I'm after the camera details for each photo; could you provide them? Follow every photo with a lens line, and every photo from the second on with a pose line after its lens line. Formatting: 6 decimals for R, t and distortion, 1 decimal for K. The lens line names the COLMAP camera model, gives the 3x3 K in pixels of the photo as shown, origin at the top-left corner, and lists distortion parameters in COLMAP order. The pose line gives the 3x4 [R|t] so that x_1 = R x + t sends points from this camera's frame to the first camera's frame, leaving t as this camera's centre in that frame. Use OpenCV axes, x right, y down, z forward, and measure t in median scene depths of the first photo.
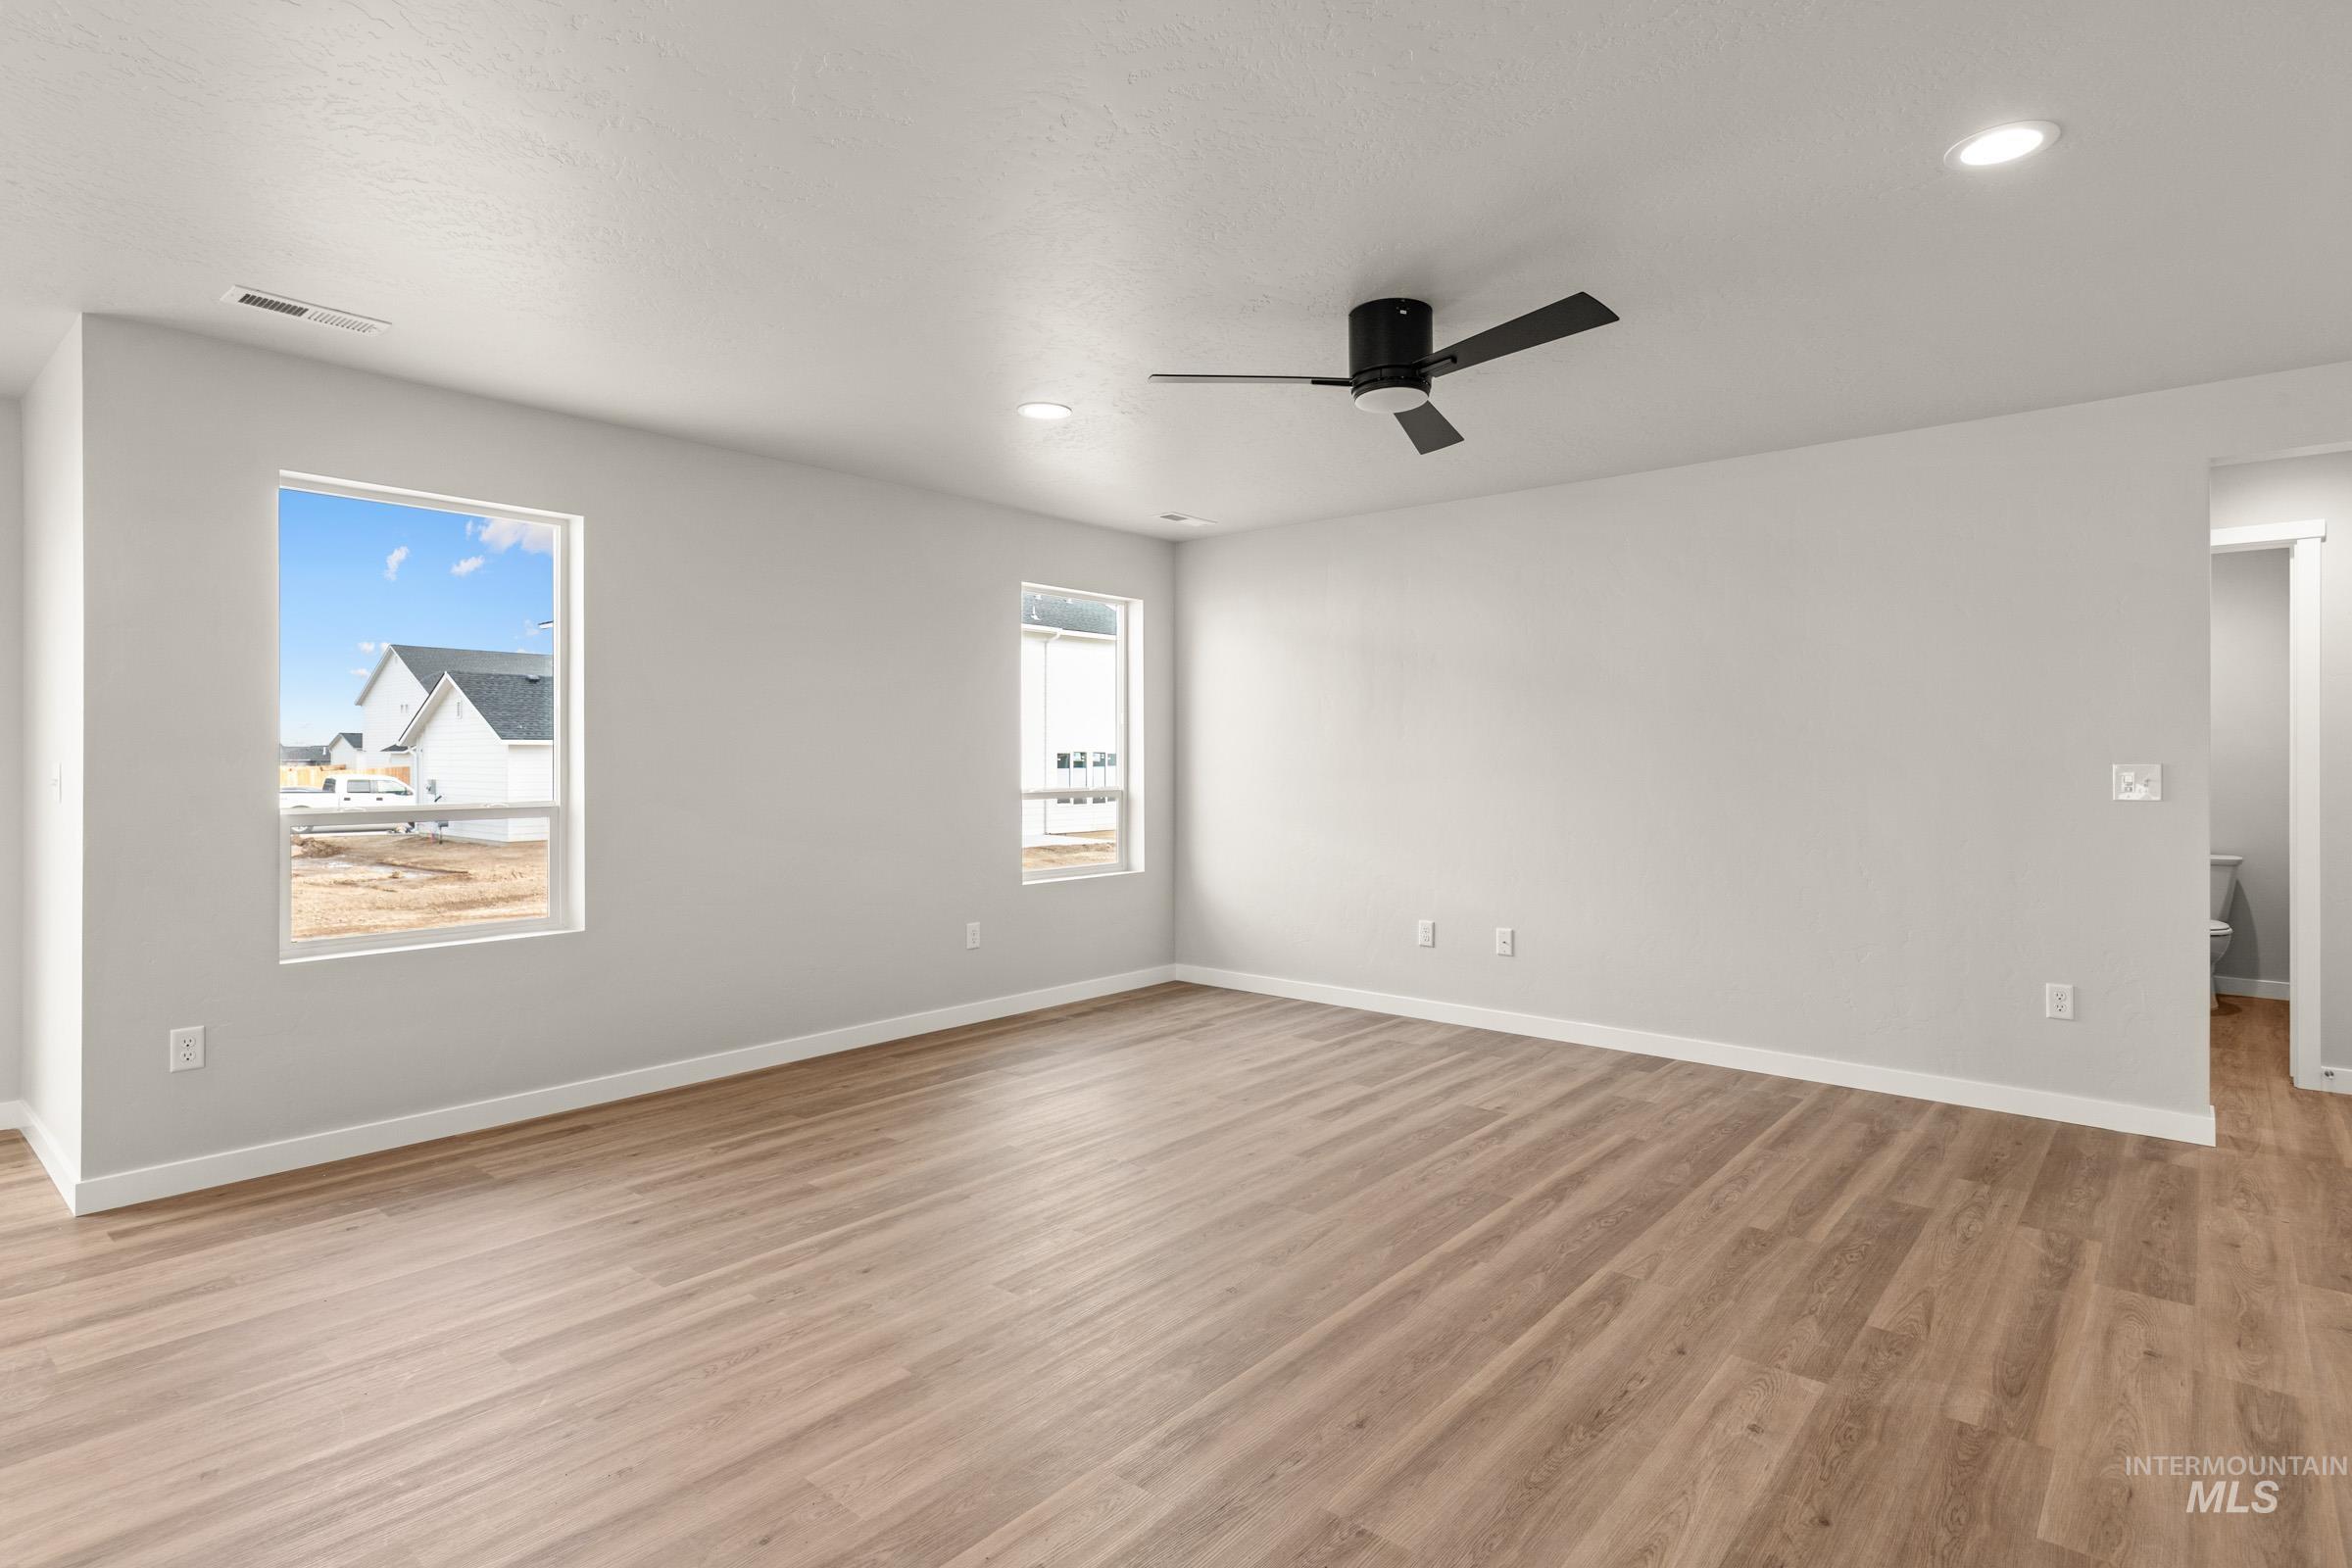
lens RADIAL K [[1174.0, 0, 1176.0], [0, 1174.0, 784.0], [0, 0, 1]] dist [0.002053, 0.001285]
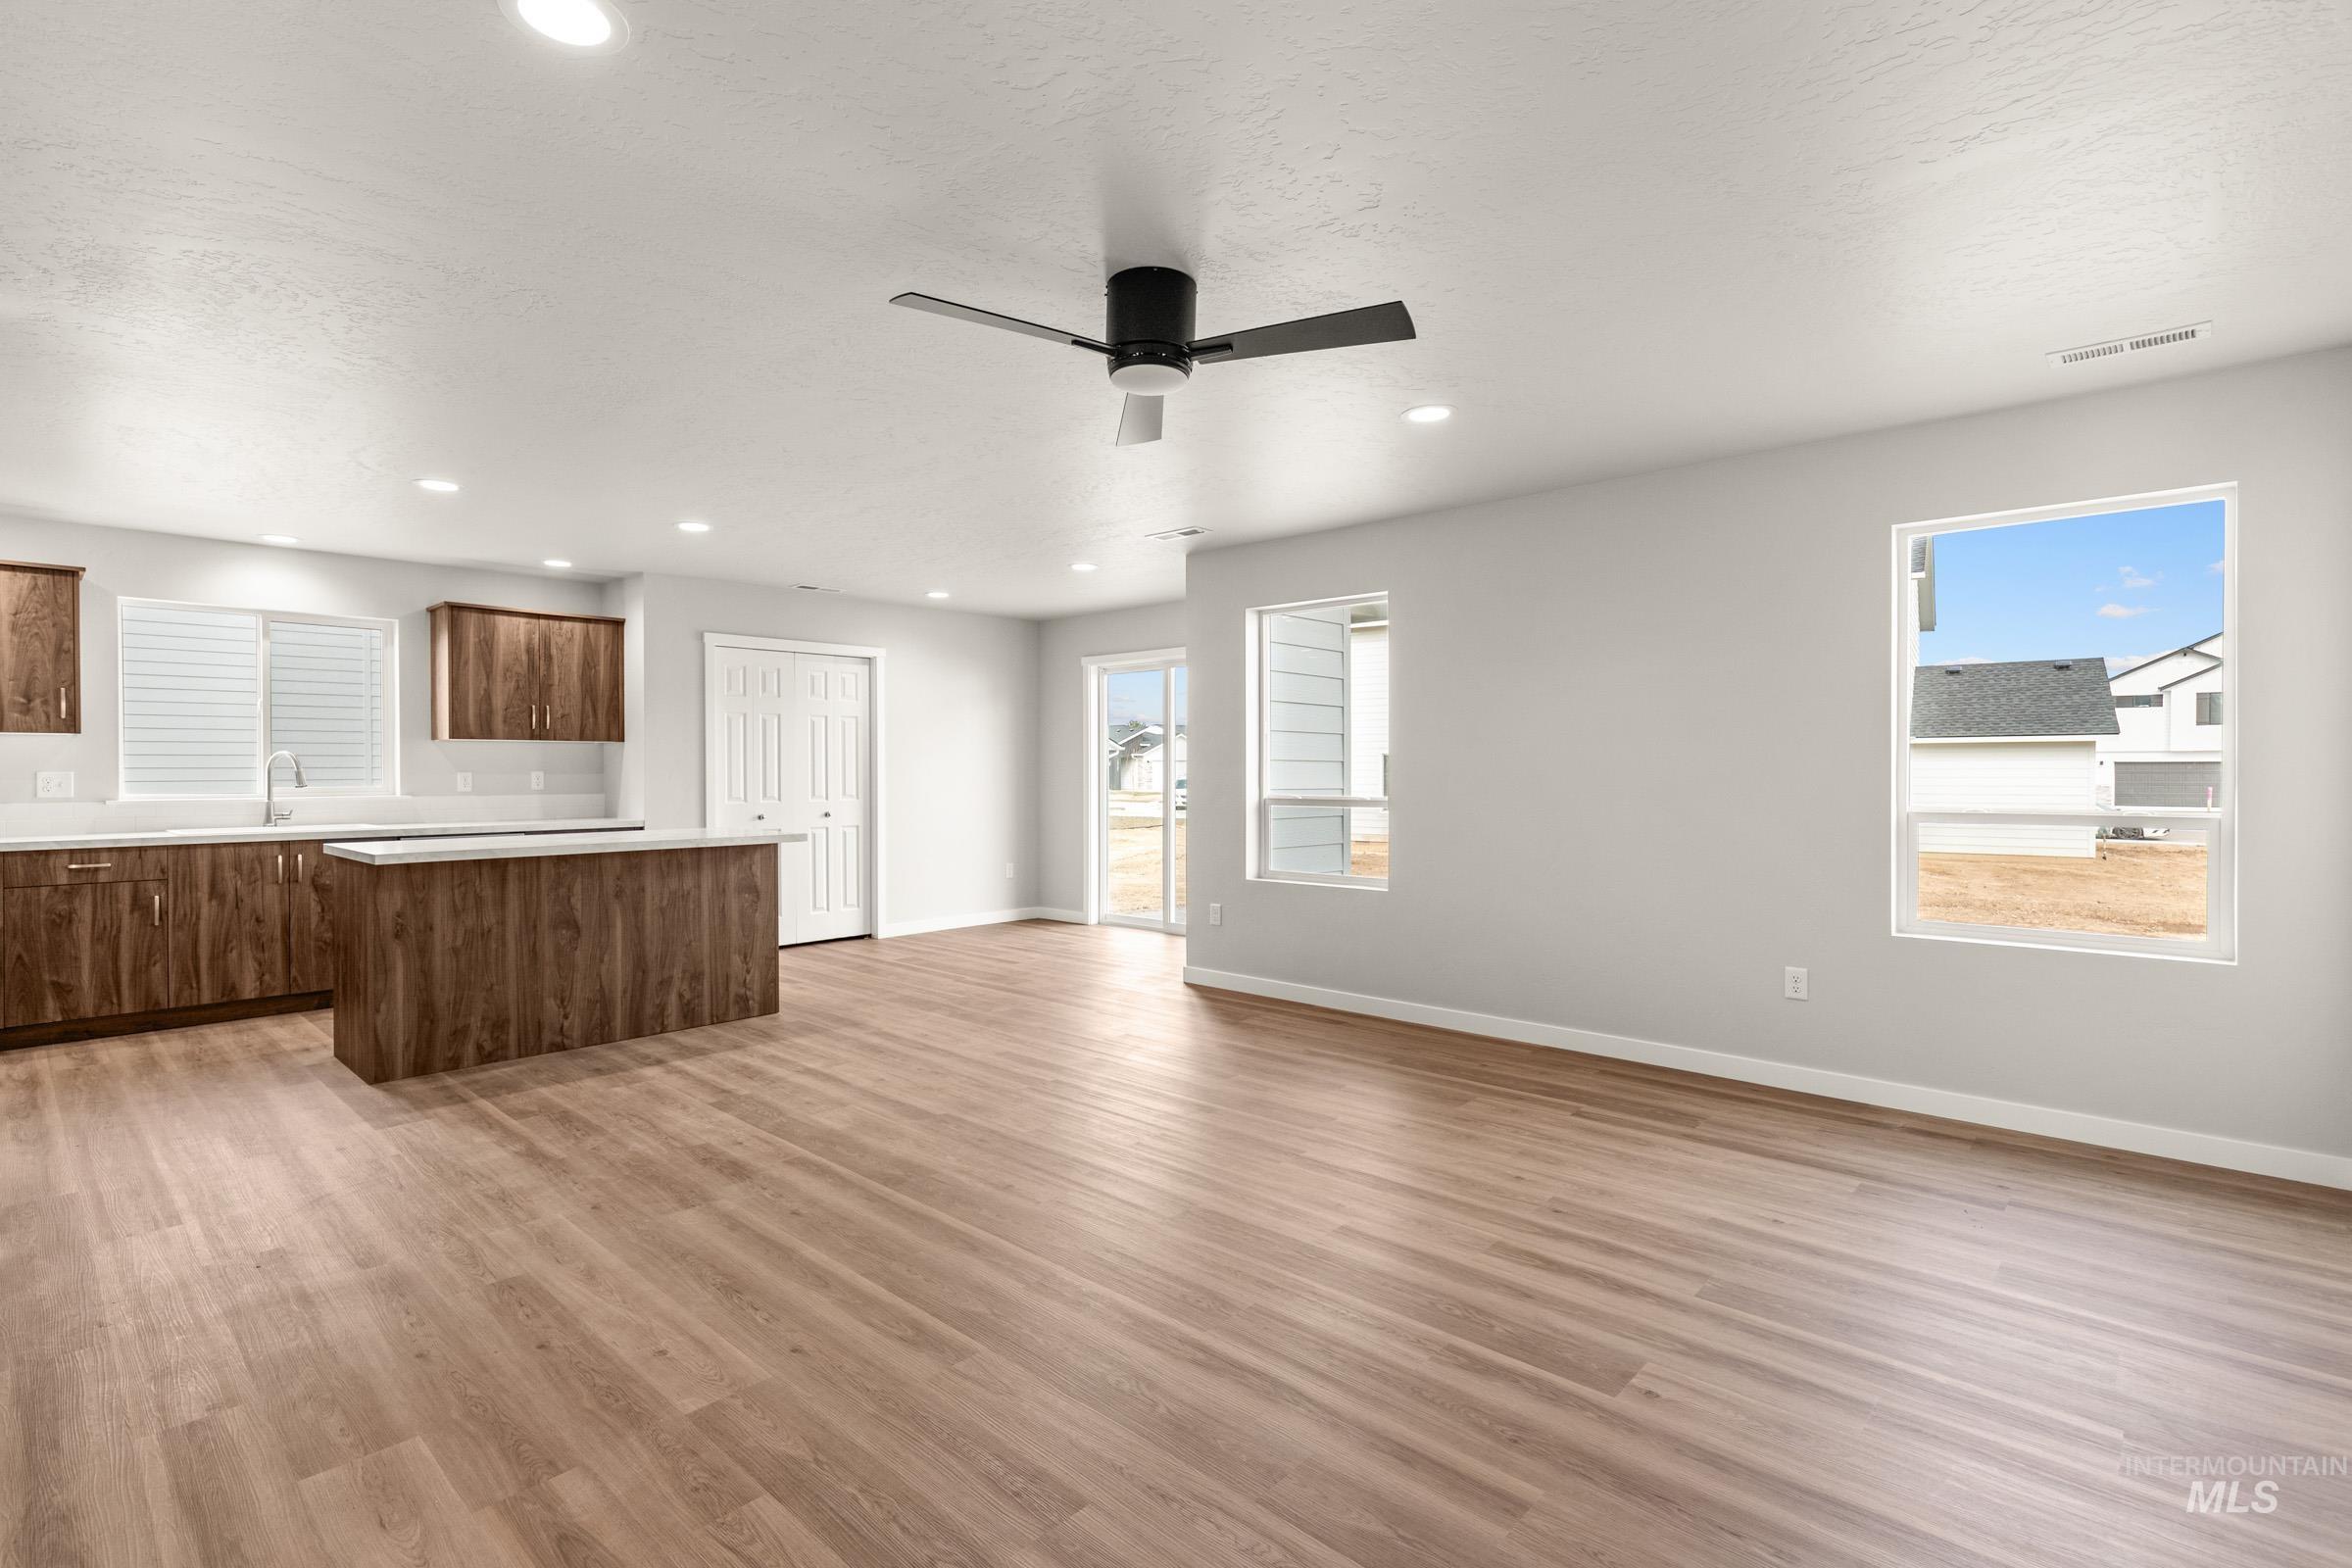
lens RADIAL K [[1121.7, 0, 1176.0], [0, 1121.7, 784.0], [0, 0, 1]] dist [0.018628, -0.000353]
pose [[-0.034497, 0.019783, -0.999209, 1.464758], [-0.014639, 0.999687, 0.020298, -0.034050], [0.999298, 0.015327, -0.034196, 1.431351]]
